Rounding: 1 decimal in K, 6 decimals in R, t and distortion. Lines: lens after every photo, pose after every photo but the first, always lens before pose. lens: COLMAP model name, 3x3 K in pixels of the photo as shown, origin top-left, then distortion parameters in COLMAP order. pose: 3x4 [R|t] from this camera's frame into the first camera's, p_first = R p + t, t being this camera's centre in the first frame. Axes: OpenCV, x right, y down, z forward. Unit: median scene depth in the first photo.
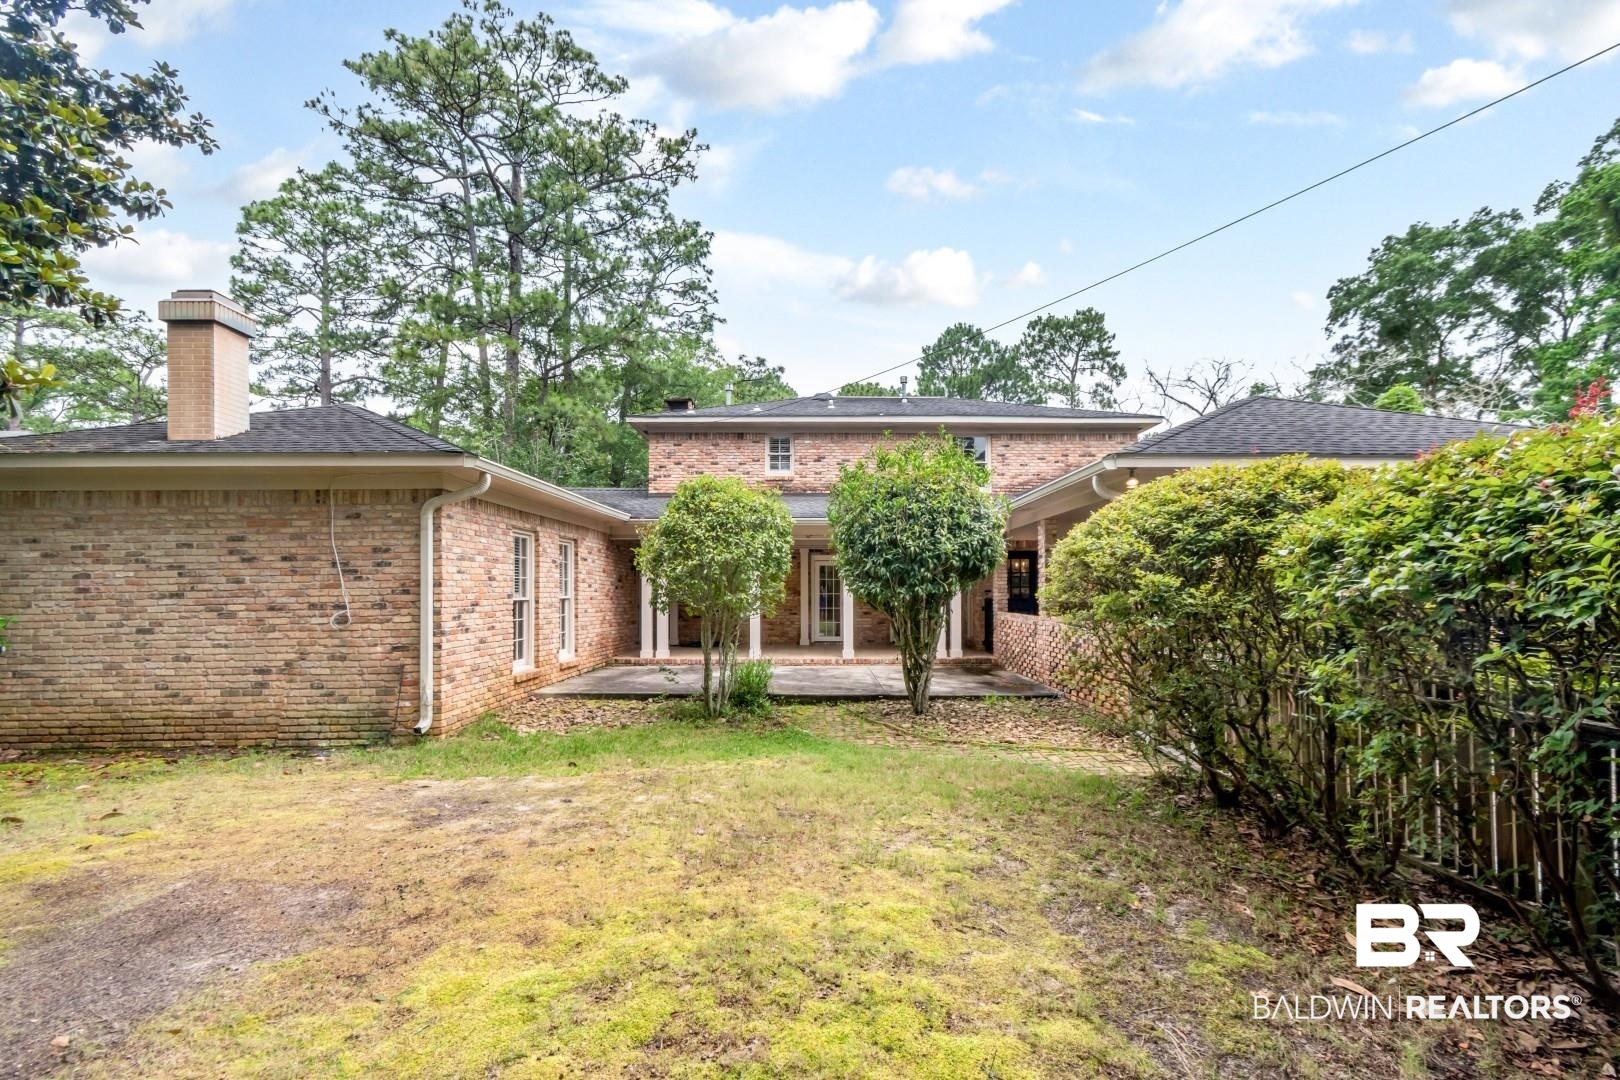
lens RADIAL K [[739.4, 0, 815.0], [0, 739.4, 569.8], [0, 0, 1]] dist [0.000285, -0.000348]
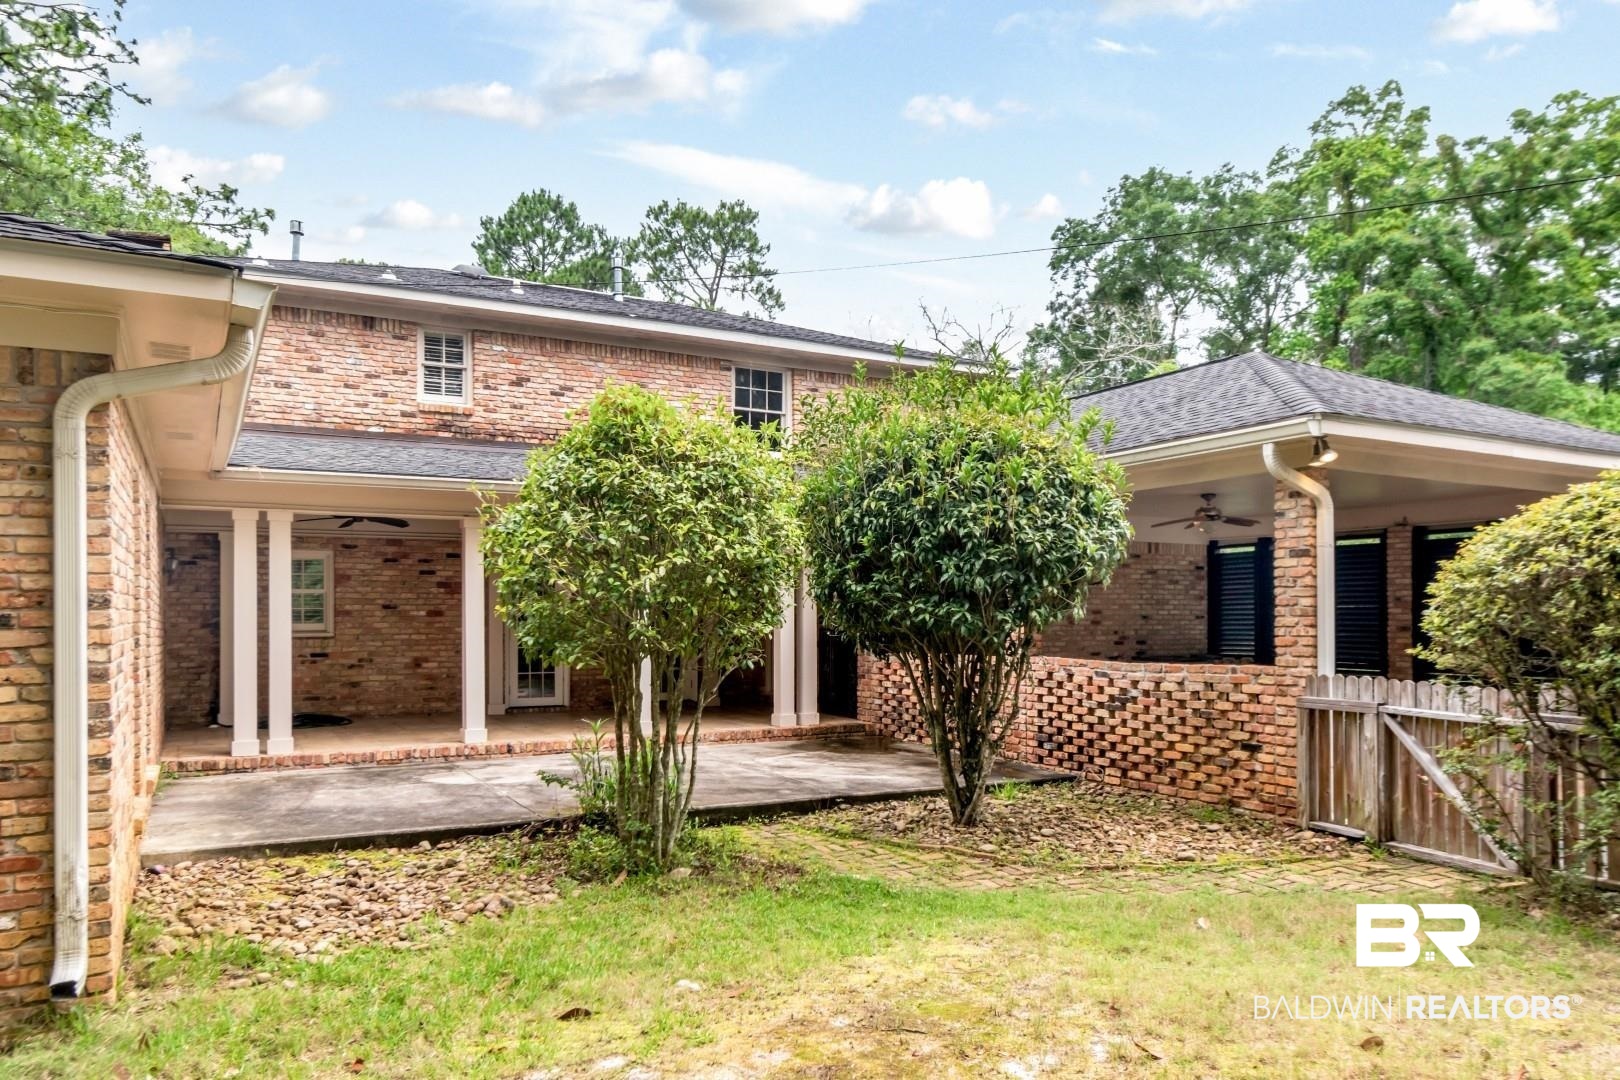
lens RADIAL K [[1139.3, 0, 823.0], [0, 1139.3, 588.1], [0, 0, 1]] dist [0.006116, 0.001602]
pose [[0.878025, 0.011179, 0.478484, -0.092063], [-0.013183, 0.999913, 0.000828, 0.001341], [-0.478433, -0.007034, 0.878096, 0.058650]]
